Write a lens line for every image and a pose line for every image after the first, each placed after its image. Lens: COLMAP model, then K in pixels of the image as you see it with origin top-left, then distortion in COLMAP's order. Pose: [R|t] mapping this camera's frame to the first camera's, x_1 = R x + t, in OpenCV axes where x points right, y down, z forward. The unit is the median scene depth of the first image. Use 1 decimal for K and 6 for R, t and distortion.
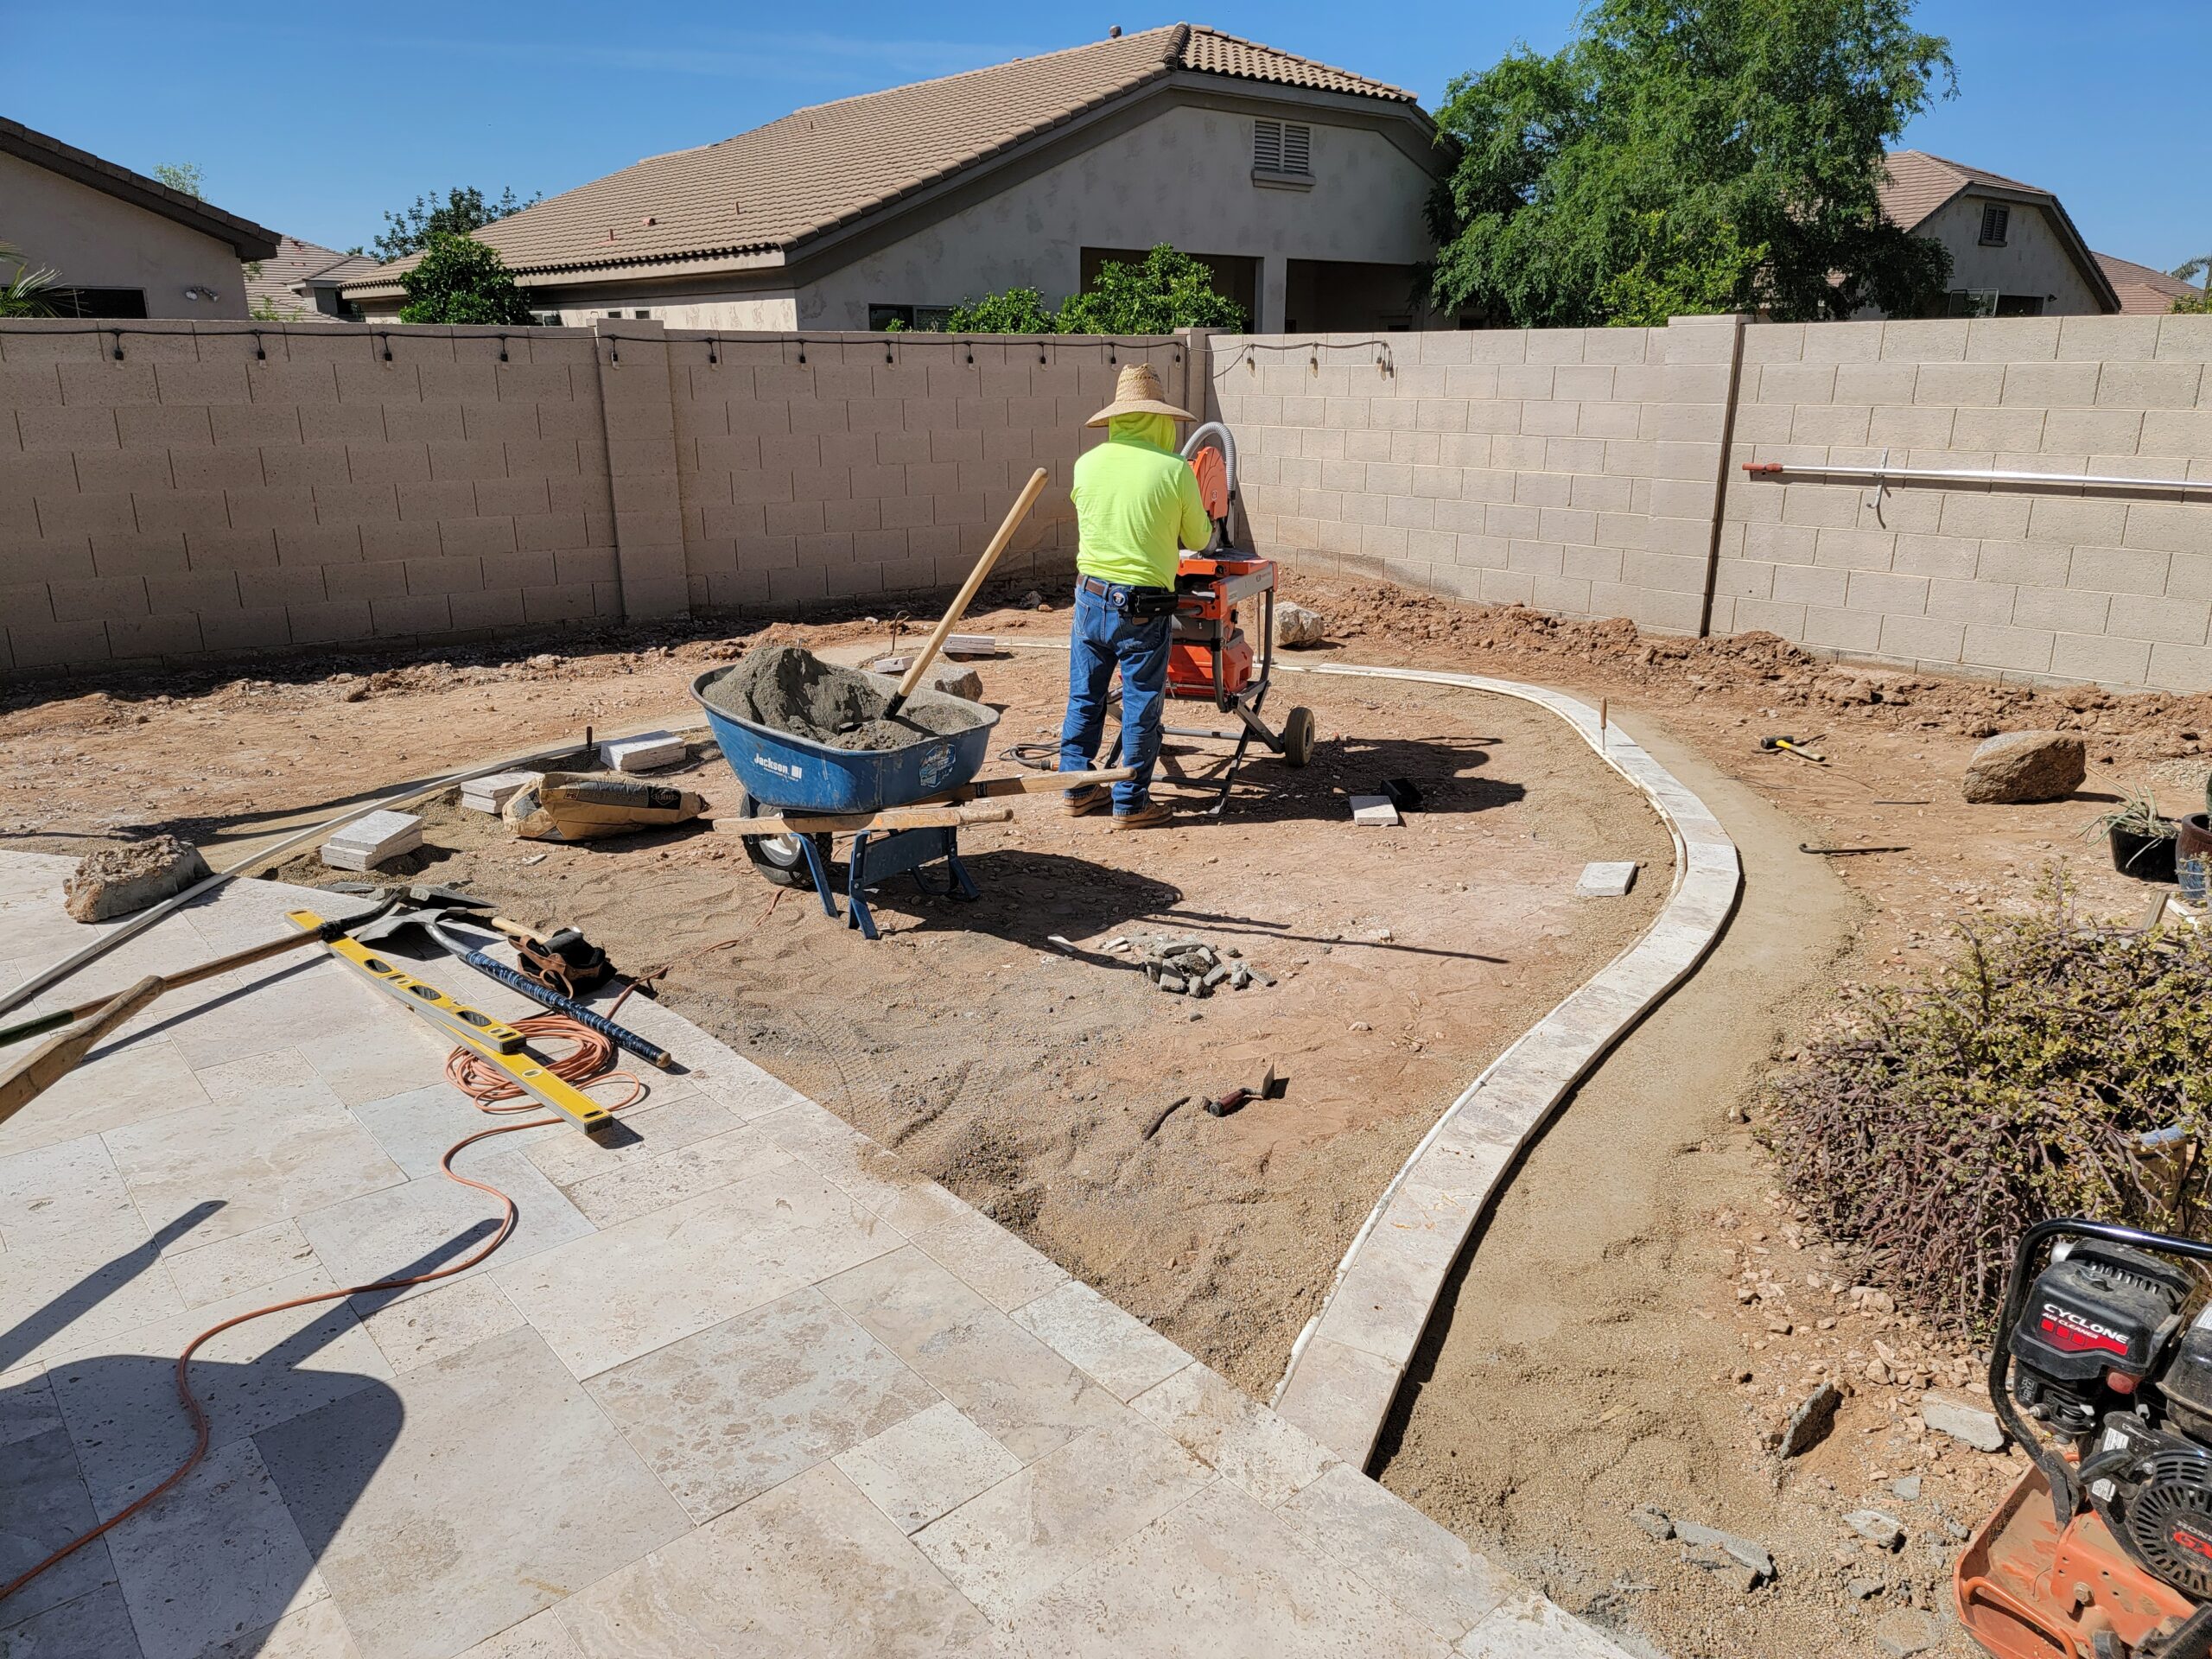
lens RADIAL K [[1531.1, 0, 1129.2], [0, 1531.1, 816.1], [0, 0, 1]] dist [0.082319, -0.067994]
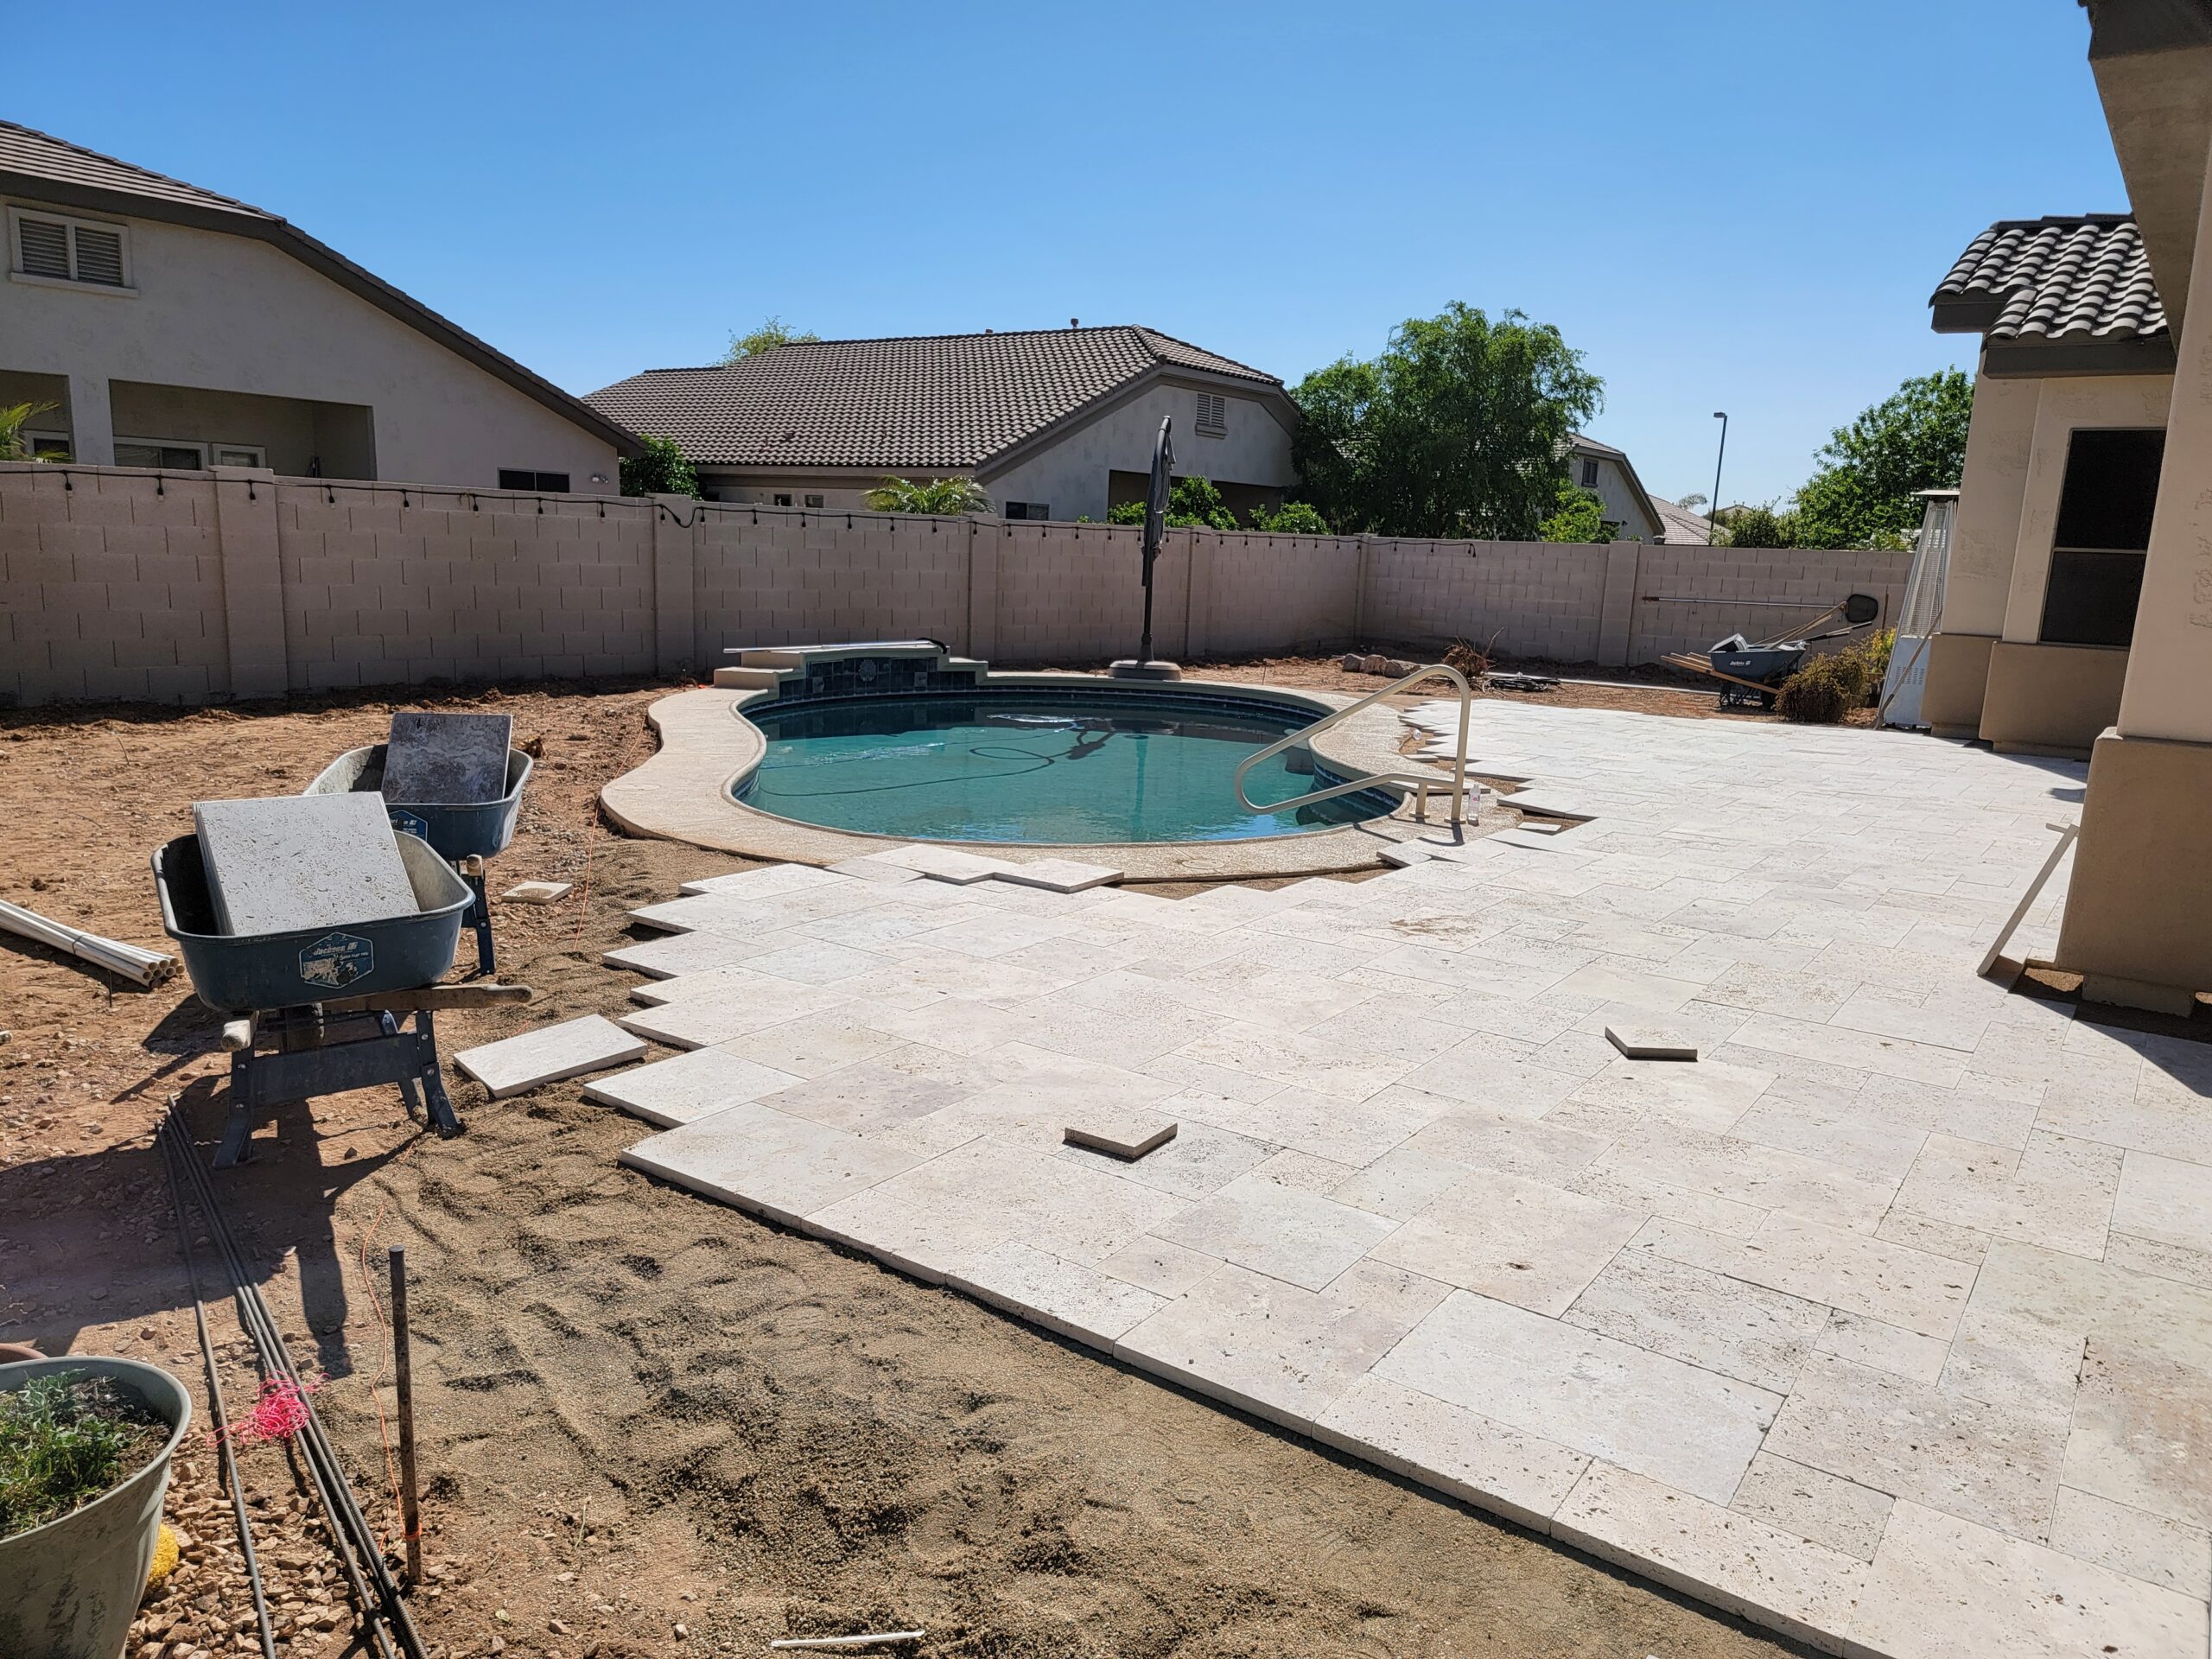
lens RADIAL K [[1531.1, 0, 1104.8], [0, 1531.1, 847.0], [0, 0, 1]] dist [0.082319, -0.067994]
pose [[0.972820, -0.005839, 0.231488, -0.395843], [0.026205, 0.996036, -0.085000, 0.140678], [-0.230074, 0.088756, 0.969117, -0.461967]]
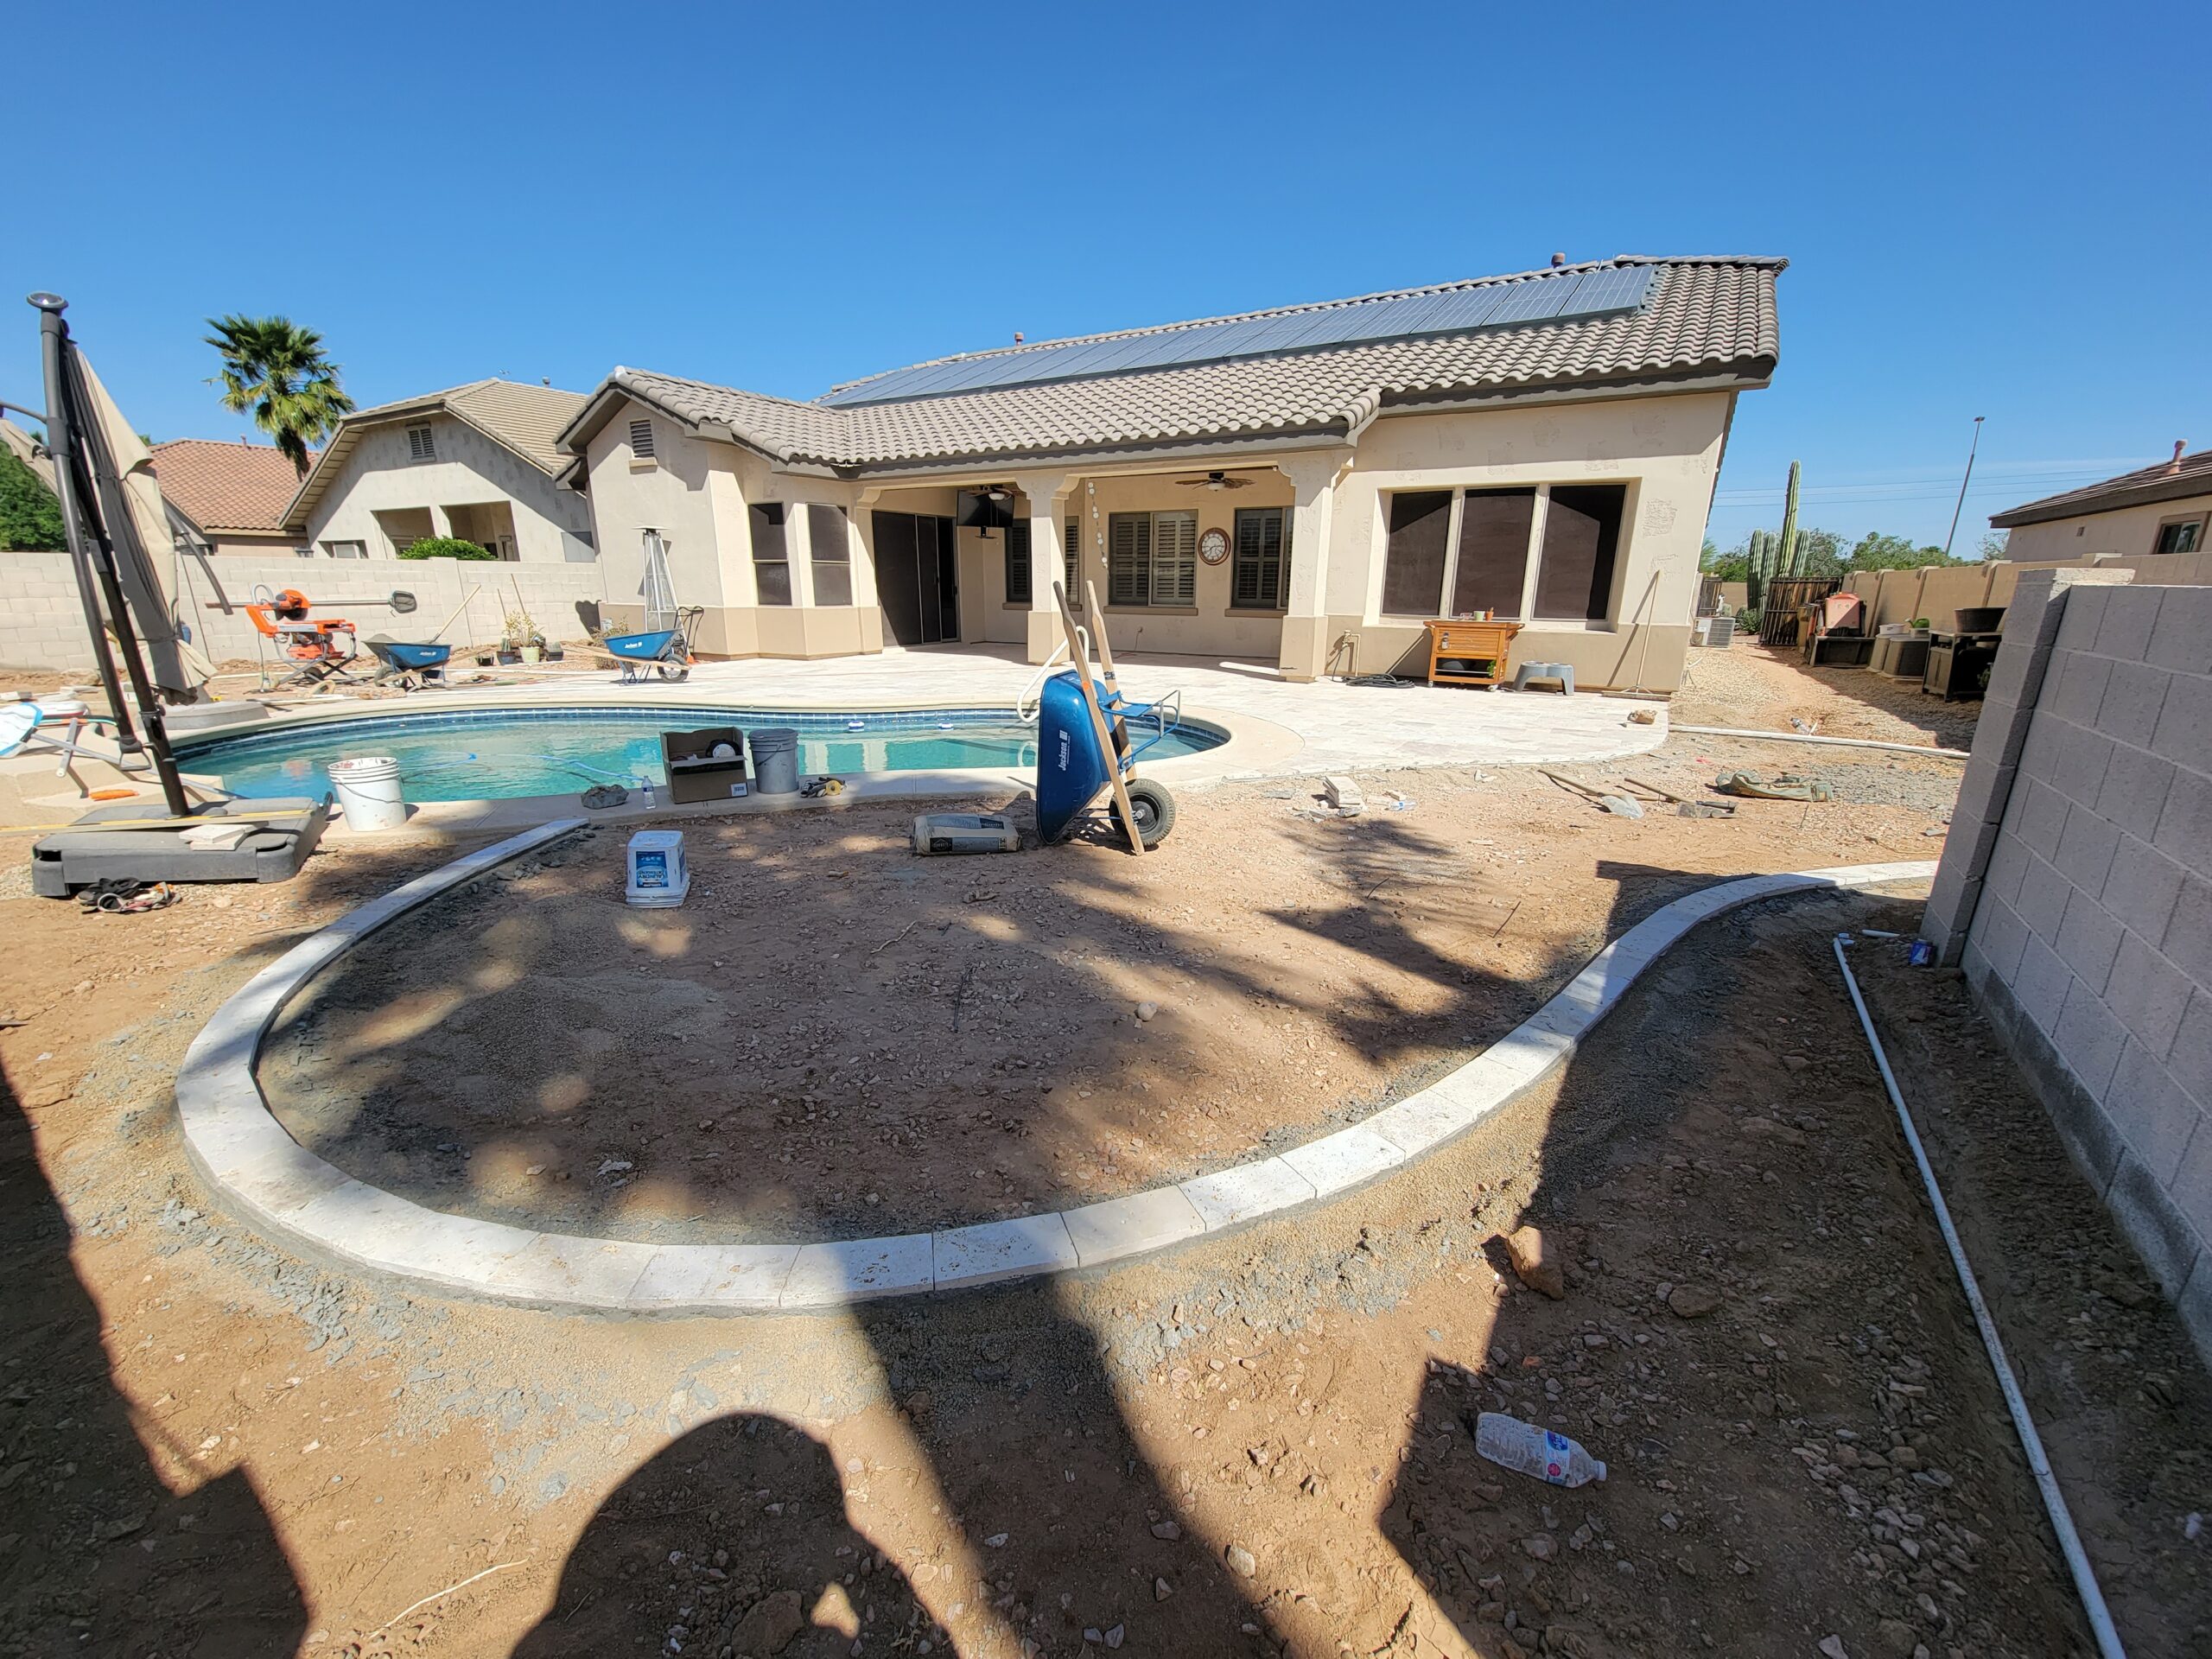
lens RADIAL K [[904.4, 0, 1105.2], [0, 904.4, 849.4], [0, 0, 1]] dist [-0.000987, -0.000817]
pose [[-0.308172, -0.271961, 0.911629, -0.673349], [0.265440, 0.895629, 0.356918, 0.012192], [-0.913549, 0.351975, -0.203818, -0.016833]]
